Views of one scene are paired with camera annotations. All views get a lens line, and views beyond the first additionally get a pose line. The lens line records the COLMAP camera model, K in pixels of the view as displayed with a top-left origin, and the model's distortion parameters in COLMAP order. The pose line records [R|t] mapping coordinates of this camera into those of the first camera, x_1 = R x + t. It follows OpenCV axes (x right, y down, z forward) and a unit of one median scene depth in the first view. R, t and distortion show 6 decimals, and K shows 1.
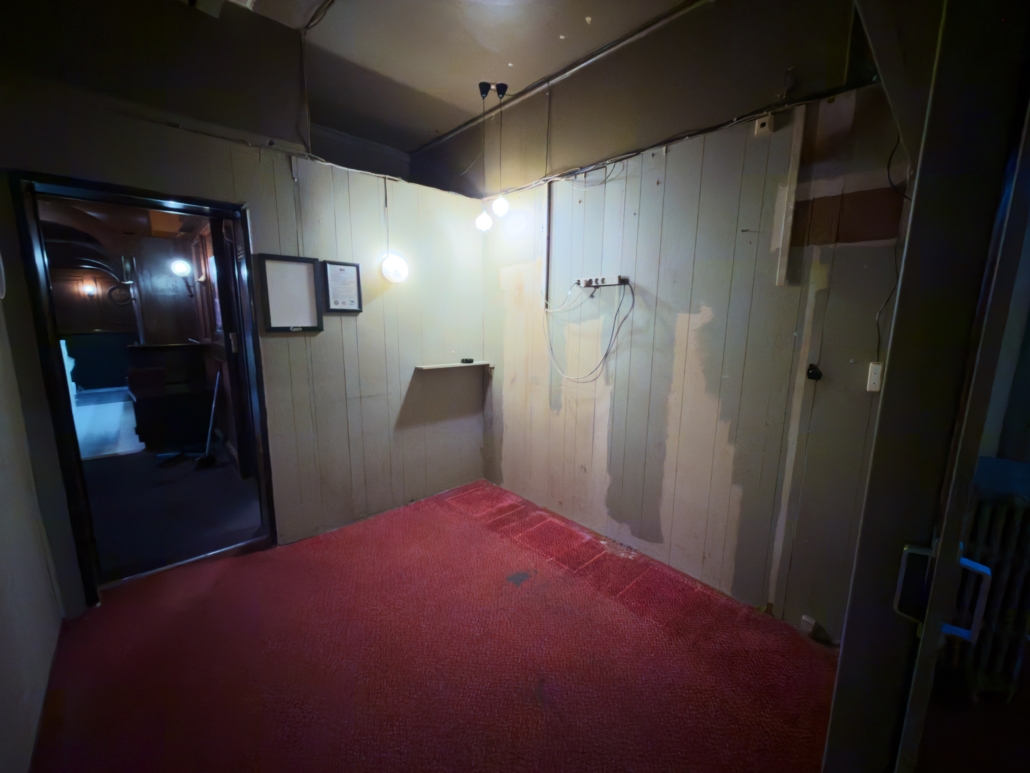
lens RADIAL K [[410.2, 0, 515.0], [0, 410.2, 386.5], [0, 0, 1]] dist [-0.000595, 0.000098]
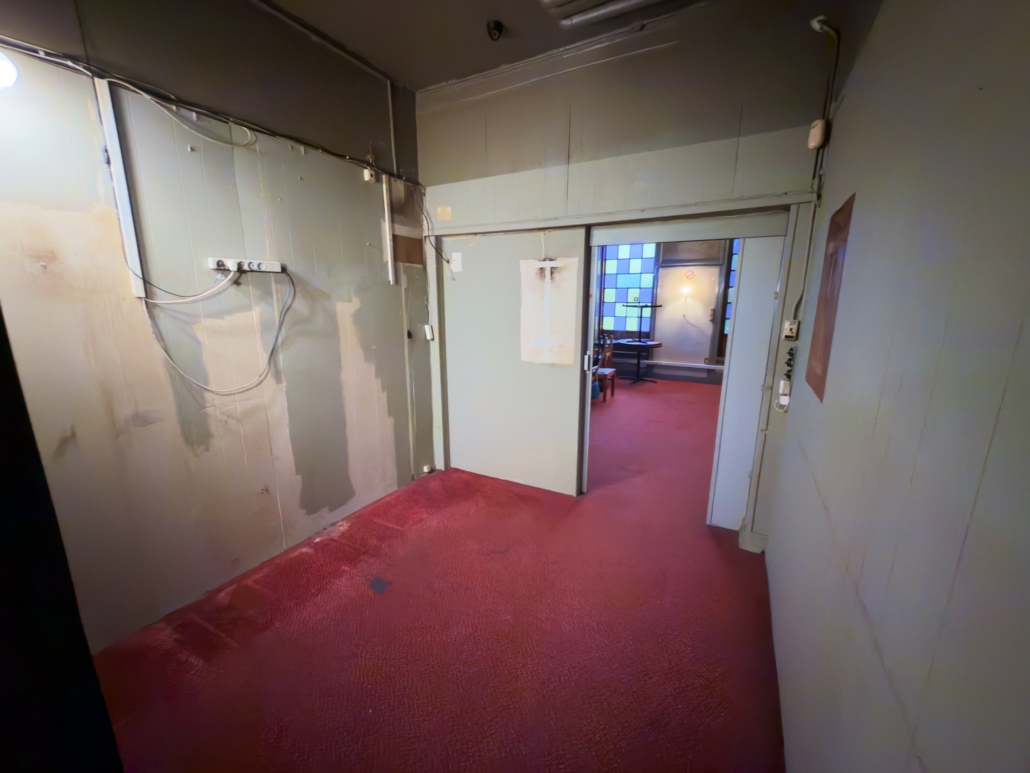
lens RADIAL K [[410.2, 0, 515.0], [0, 410.2, 386.5], [0, 0, 1]] dist [-0.000595, 0.000098]
pose [[-0.308773, -0.216821, 0.926093, -0.829345], [0.156270, 0.948874, 0.274257, -0.175753], [-0.938210, 0.229404, -0.259104, 0.801833]]
